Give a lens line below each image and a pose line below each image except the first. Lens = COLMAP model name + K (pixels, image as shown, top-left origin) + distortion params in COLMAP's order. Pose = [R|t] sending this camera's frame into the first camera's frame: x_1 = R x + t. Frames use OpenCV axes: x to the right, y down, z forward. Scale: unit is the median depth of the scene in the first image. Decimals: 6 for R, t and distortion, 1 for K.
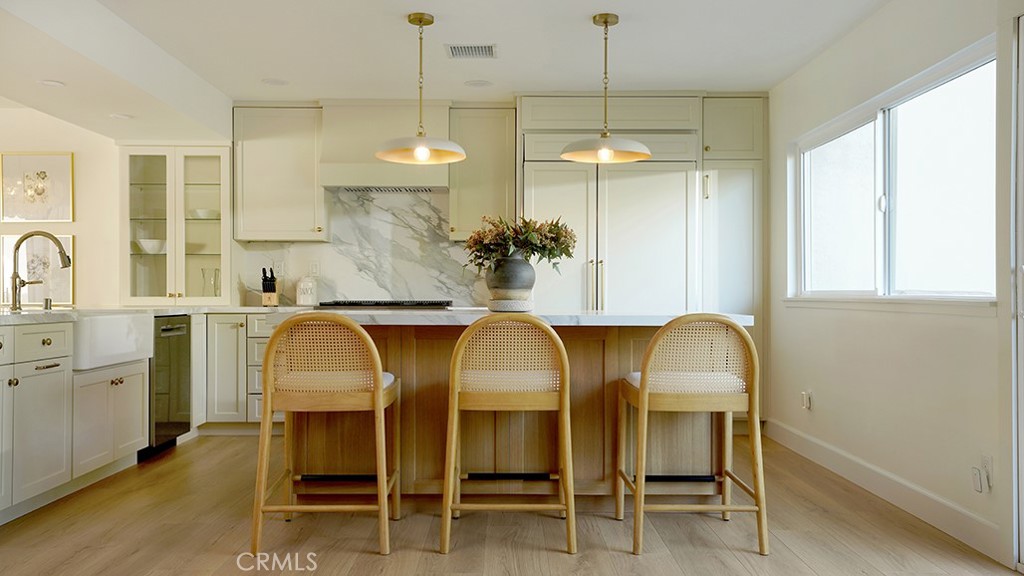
lens RADIAL K [[872.2, 0, 512.0], [0, 872.2, 288.0], [0, 0, 1]] dist [0.010614, 0.004154]
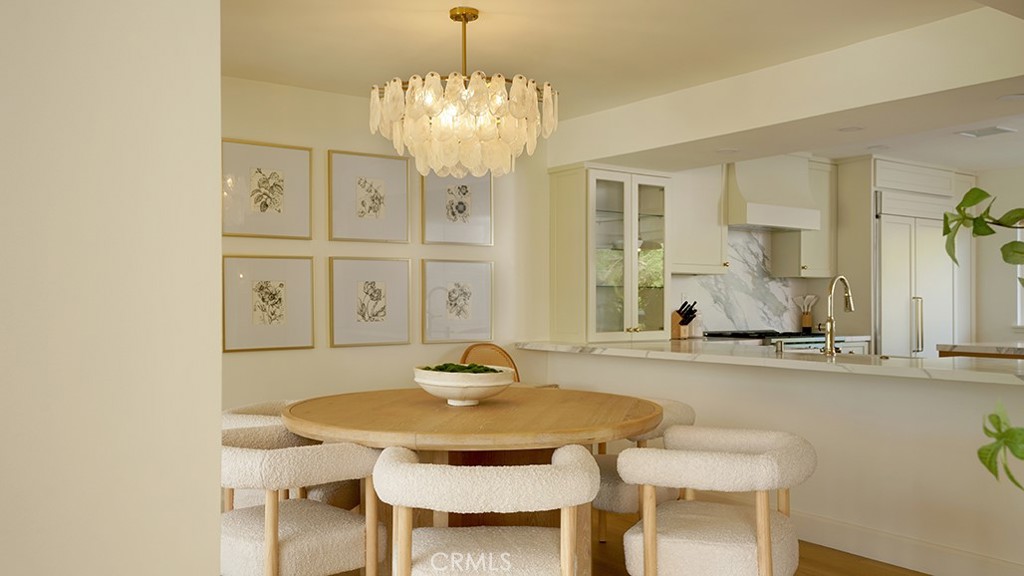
lens RADIAL K [[872.2, 0, 512.0], [0, 872.2, 288.0], [0, 0, 1]] dist [0.010614, 0.004154]
pose [[0.814293, 0.010347, 0.580362, -0.986366], [-0.006460, 0.999941, -0.008763, -0.026564], [-0.580418, 0.003386, 0.814311, 0.283551]]
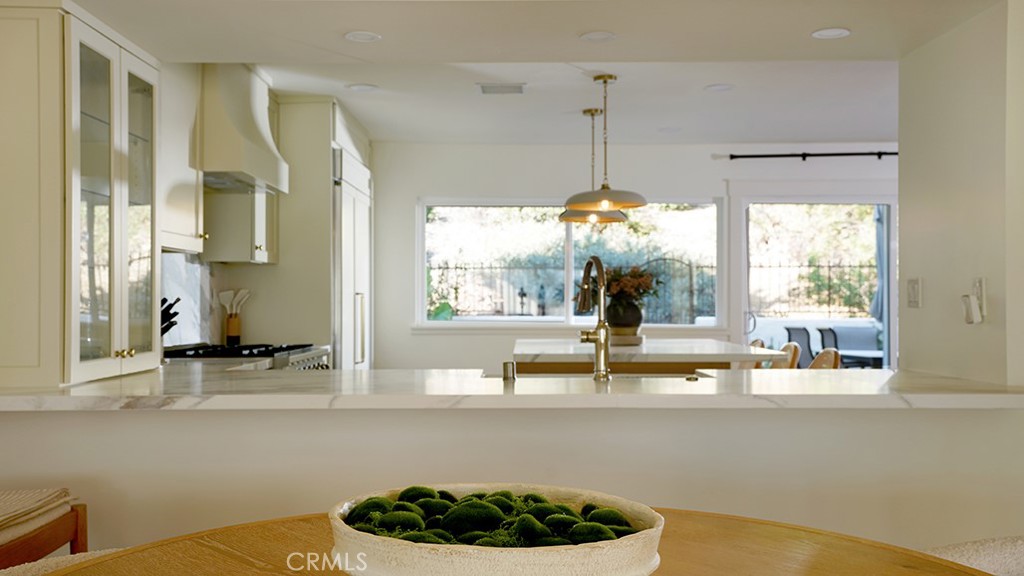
lens RADIAL K [[981.0, 0, 515.1], [0, 981.0, 290.4], [0, 0, 1]] dist [0.026236, 0.115095]
pose [[0.029220, 0.009200, 0.999531, -0.881561], [-0.008207, 0.999926, -0.008964, -0.022439], [-0.999539, -0.007942, 0.029294, 0.720100]]
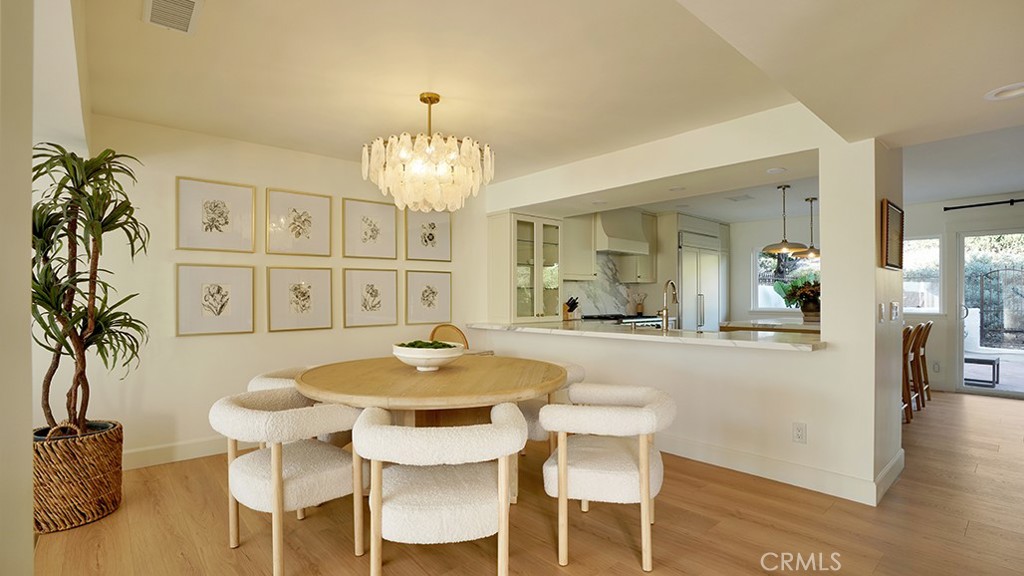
lens RADIAL K [[481.9, 0, 512.0], [0, 481.9, 288.0], [0, 0, 1]] dist [-0.068195, 0.026352]
pose [[0.755460, 0.013109, 0.655064, -0.917665], [-0.005174, 0.999888, -0.014043, -0.025474], [-0.655174, 0.007220, 0.755443, 0.374124]]
